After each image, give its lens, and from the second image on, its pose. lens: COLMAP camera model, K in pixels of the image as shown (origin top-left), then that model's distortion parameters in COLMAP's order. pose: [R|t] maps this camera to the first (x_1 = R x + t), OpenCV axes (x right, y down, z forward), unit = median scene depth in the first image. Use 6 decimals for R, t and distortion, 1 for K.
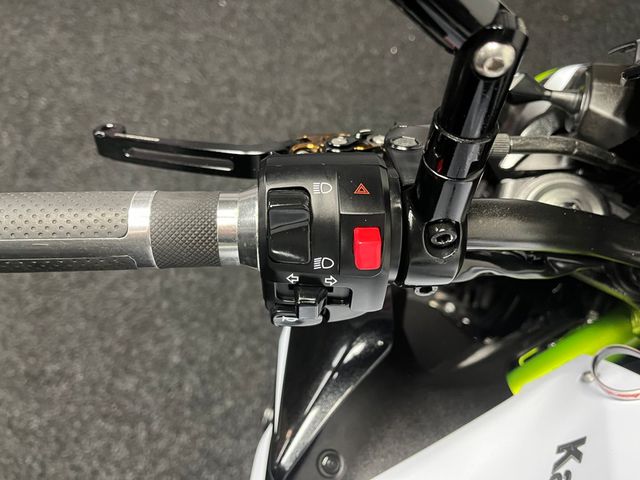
lens RADIAL K [[491.9, 0, 320.0], [0, 491.9, 240.0], [0, 0, 1]] dist [0.062100, -0.093995]
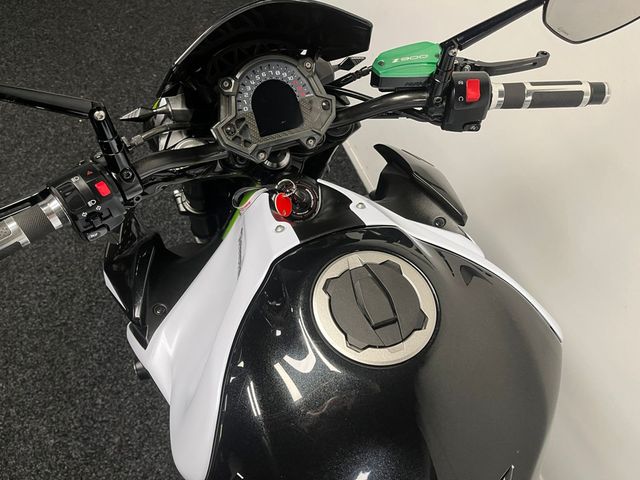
lens RADIAL K [[491.9, 0, 320.0], [0, 491.9, 240.0], [0, 0, 1]] dist [0.062100, -0.093995]
pose [[0.760668, -0.517699, 0.391628, -0.137312], [0.539692, 0.839604, 0.061630, 0.467478], [-0.360718, 0.164478, 0.918057, -1.240269]]
